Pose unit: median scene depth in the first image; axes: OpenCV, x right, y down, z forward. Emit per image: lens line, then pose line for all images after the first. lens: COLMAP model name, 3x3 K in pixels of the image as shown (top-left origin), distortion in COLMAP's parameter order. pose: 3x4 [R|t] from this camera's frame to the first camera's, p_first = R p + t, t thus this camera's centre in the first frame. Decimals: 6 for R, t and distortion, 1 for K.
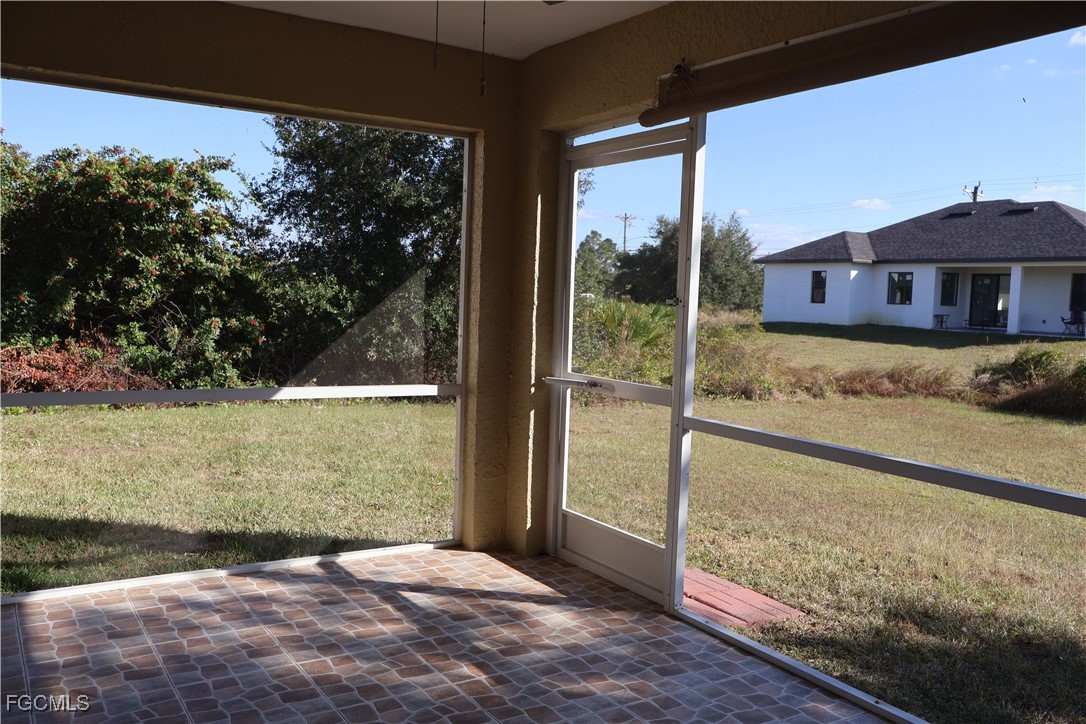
lens RADIAL K [[898.0, 0, 541.5], [0, 898.0, 359.6], [0, 0, 1]] dist [-0.026255, 0.002154]
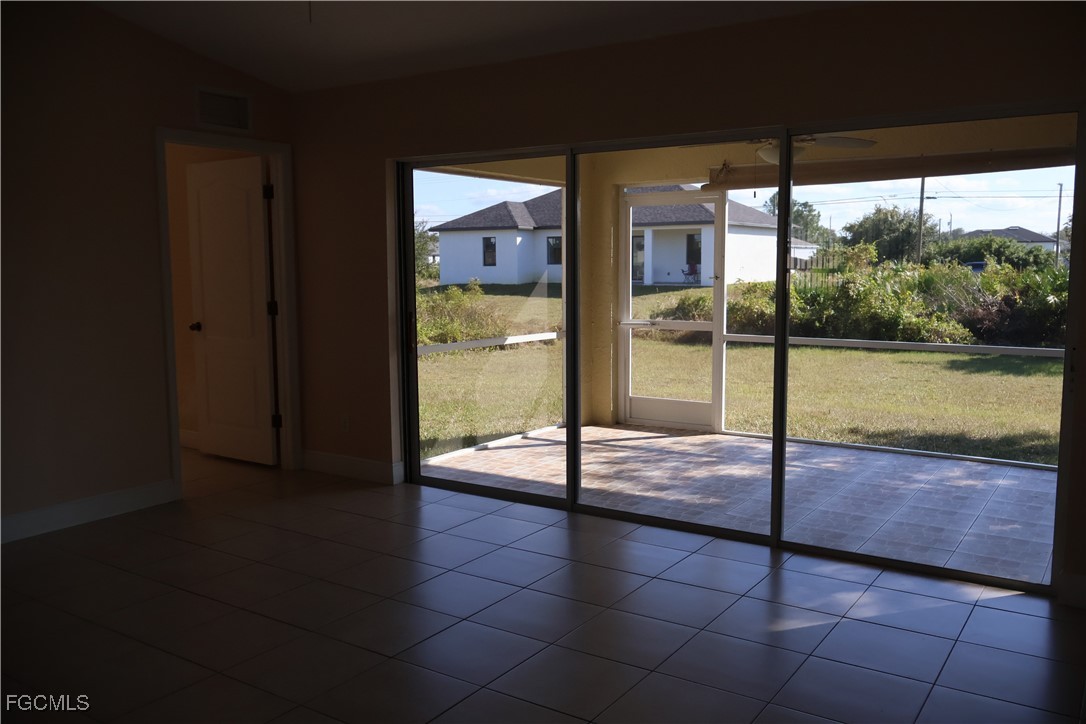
lens RADIAL K [[898.0, 0, 545.2], [0, 898.0, 363.1], [0, 0, 1]] dist [-0.026255, 0.002154]
pose [[0.910505, -0.082302, 0.405224, -0.100937], [0.064583, 0.996270, 0.057233, -0.001433], [-0.408423, -0.025940, 0.912424, -0.066922]]
